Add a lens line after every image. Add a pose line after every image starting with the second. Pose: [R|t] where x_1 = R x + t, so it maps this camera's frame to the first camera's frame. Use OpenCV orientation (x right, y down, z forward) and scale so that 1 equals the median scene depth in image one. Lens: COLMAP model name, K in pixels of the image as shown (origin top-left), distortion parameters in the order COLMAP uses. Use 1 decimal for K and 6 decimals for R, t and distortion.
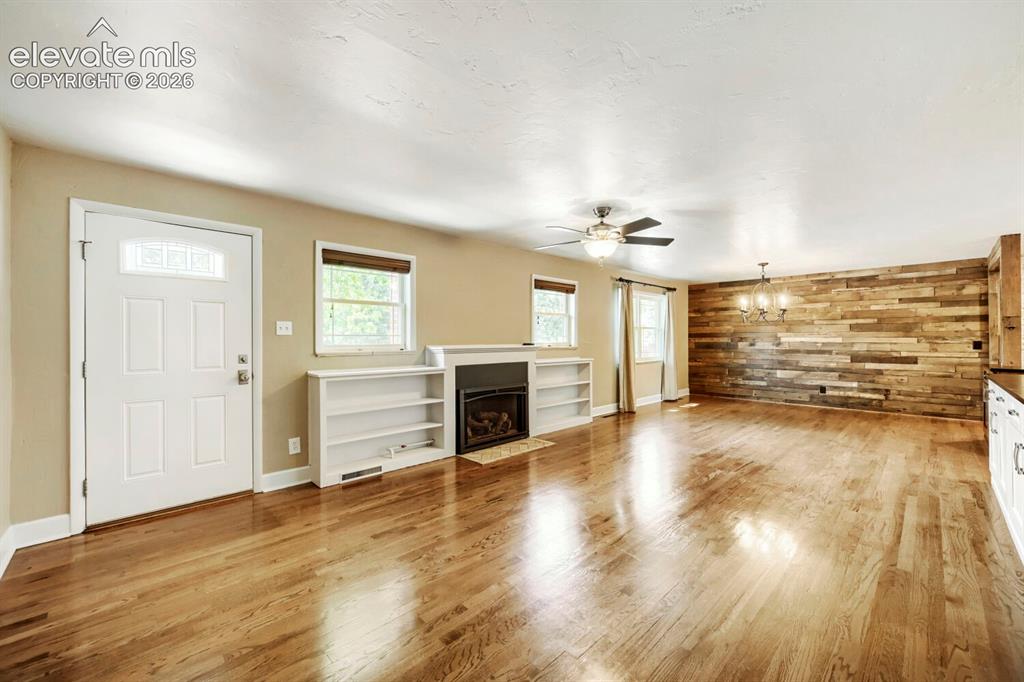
lens RADIAL K [[407.2, 0, 514.0], [0, 407.2, 337.8], [0, 0, 1]] dist [0.002553, 0.000695]
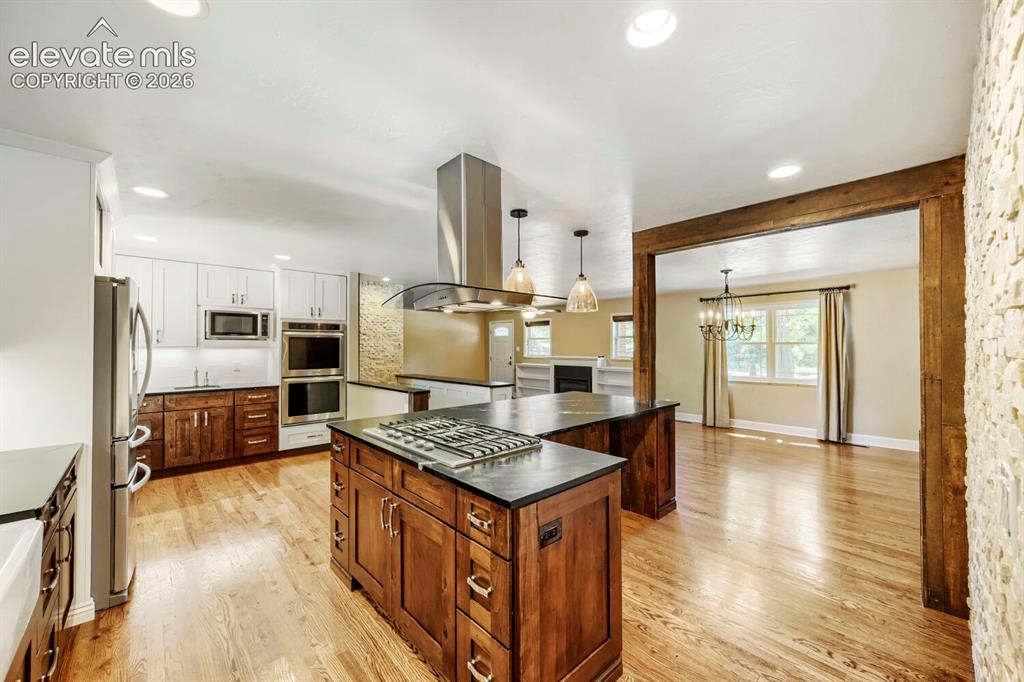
lens RADIAL K [[407.2, 0, 511.7], [0, 407.2, 343.9], [0, 0, 1]] dist [0.002553, 0.000695]
pose [[-0.021353, -0.004499, -0.999762, 1.301014], [0.004612, 0.999979, -0.004599, -0.024117], [0.999761, -0.004709, -0.021332, 0.505089]]
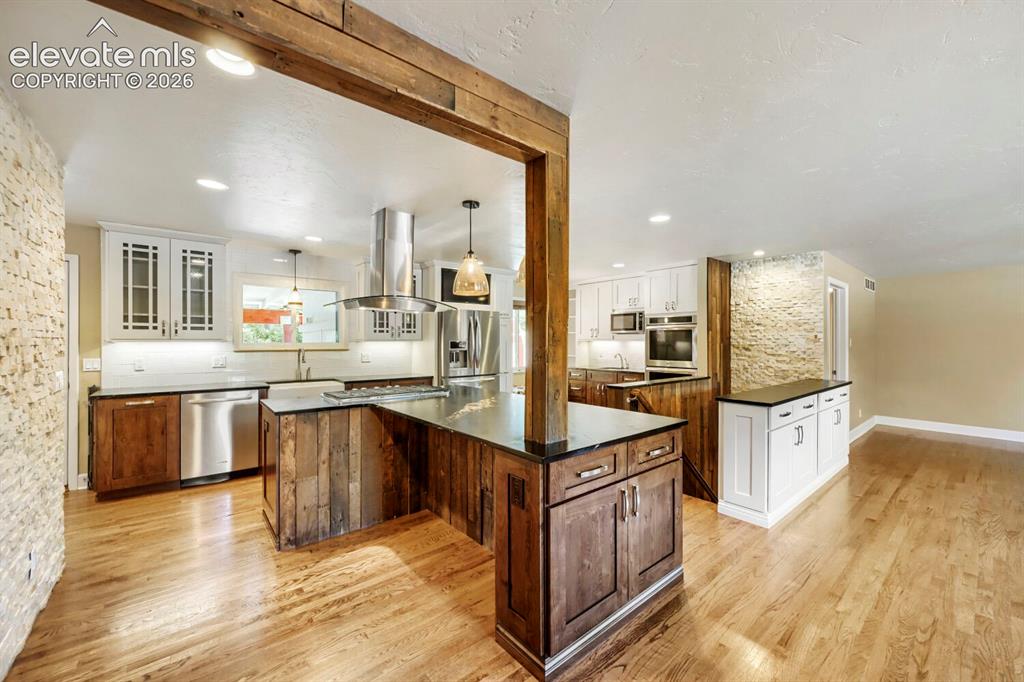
lens RADIAL K [[407.2, 0, 513.0], [0, 407.2, 342.0], [0, 0, 1]] dist [0.002553, 0.000695]
pose [[-0.995197, -0.001903, 0.097871, 0.780239], [-0.002214, 0.999993, -0.003067, -0.015596], [-0.097865, -0.003269, -0.995194, 0.933698]]
